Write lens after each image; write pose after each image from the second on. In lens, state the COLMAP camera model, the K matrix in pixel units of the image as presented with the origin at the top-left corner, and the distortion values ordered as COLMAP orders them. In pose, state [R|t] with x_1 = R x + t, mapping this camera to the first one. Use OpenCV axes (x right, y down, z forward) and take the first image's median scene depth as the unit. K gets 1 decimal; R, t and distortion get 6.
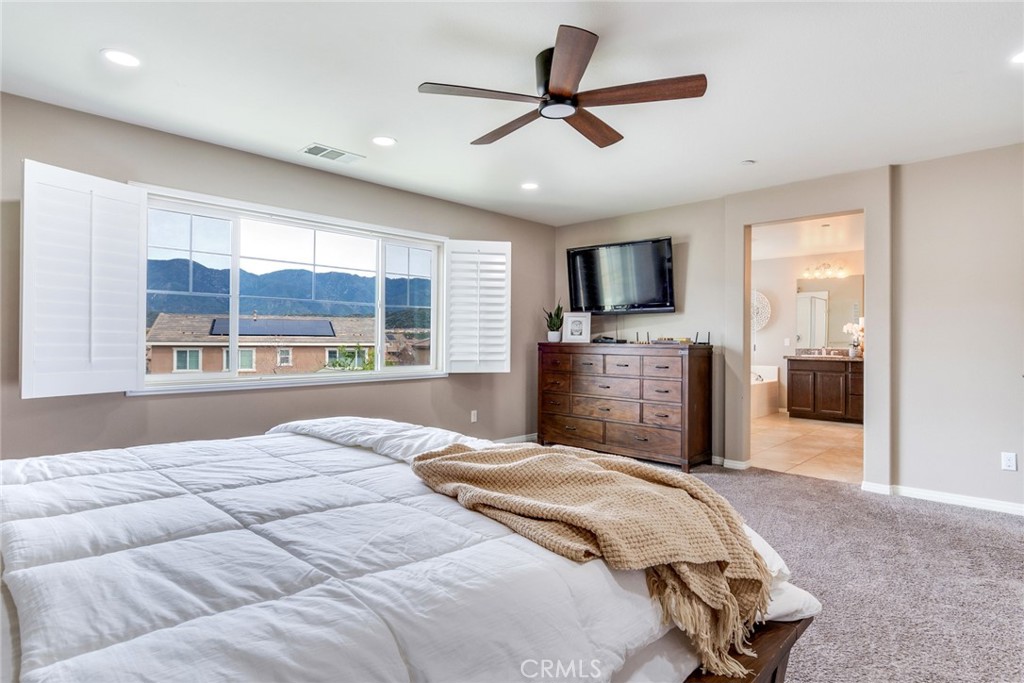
lens RADIAL K [[538.2, 0, 512.8], [0, 538.2, 338.5], [0, 0, 1]] dist [0.012127, -0.009941]
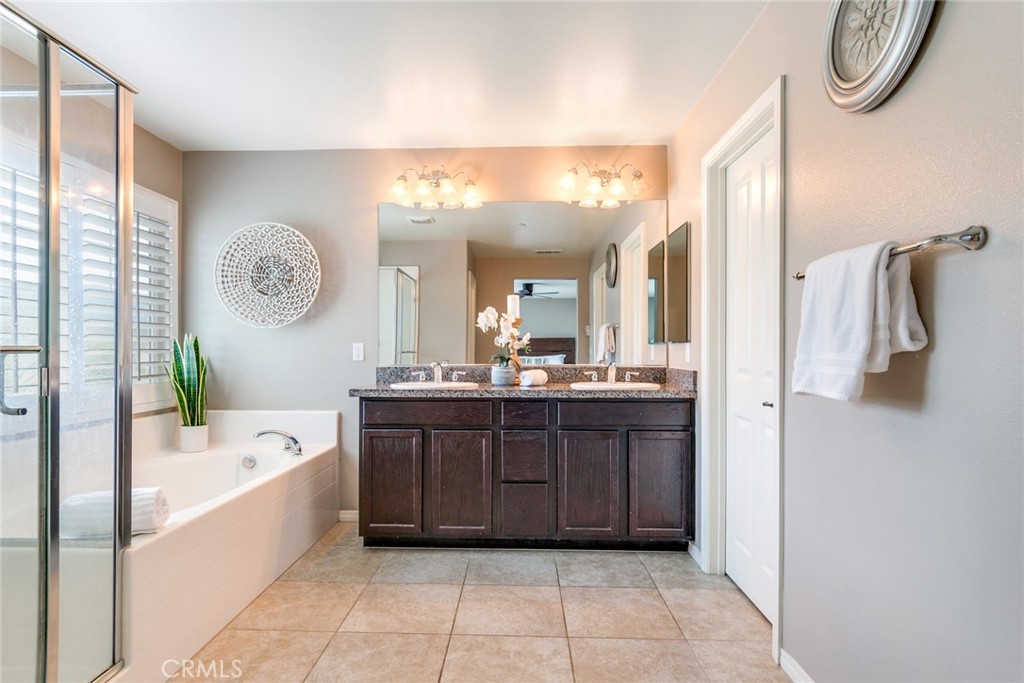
lens RADIAL K [[538.2, 0, 503.8], [0, 538.2, 342.6], [0, 0, 1]] dist [0.012127, -0.009941]
pose [[0.738558, -0.000556, 0.674189, 0.329912], [0.005282, 0.999974, -0.004961, 0.002242], [-0.674169, 0.007225, 0.738542, 0.653566]]
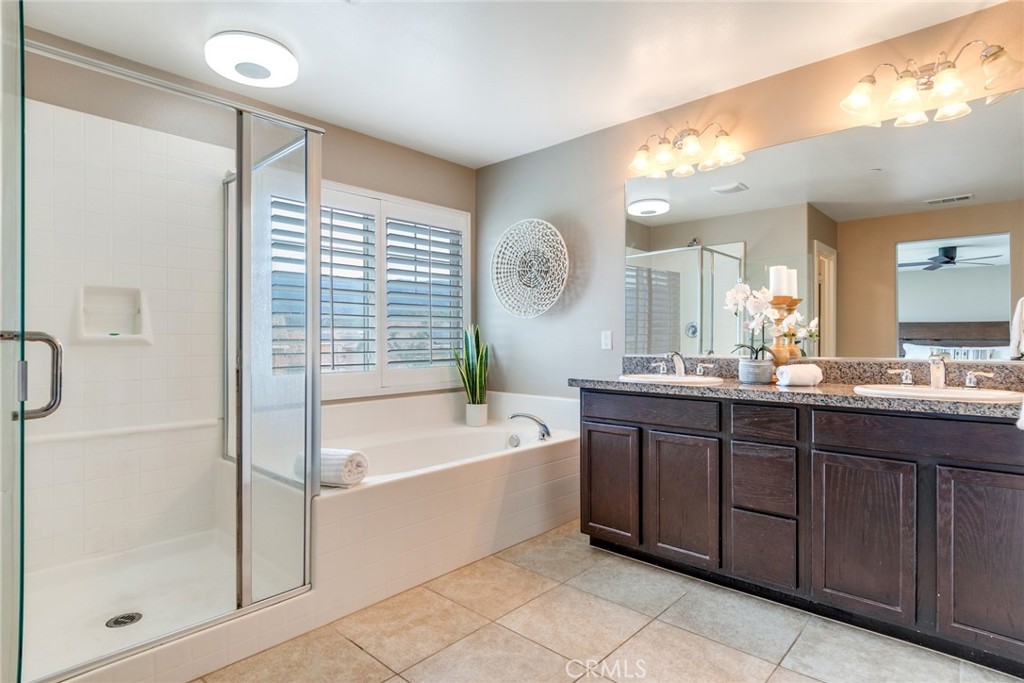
lens RADIAL K [[538.2, 0, 509.6], [0, 538.2, 334.0], [0, 0, 1]] dist [0.012127, -0.009941]
pose [[0.999479, -0.012268, 0.029865, 0.451544], [0.012484, 0.999897, -0.007068, 0.004119], [-0.029775, 0.007437, 0.999529, 0.640685]]
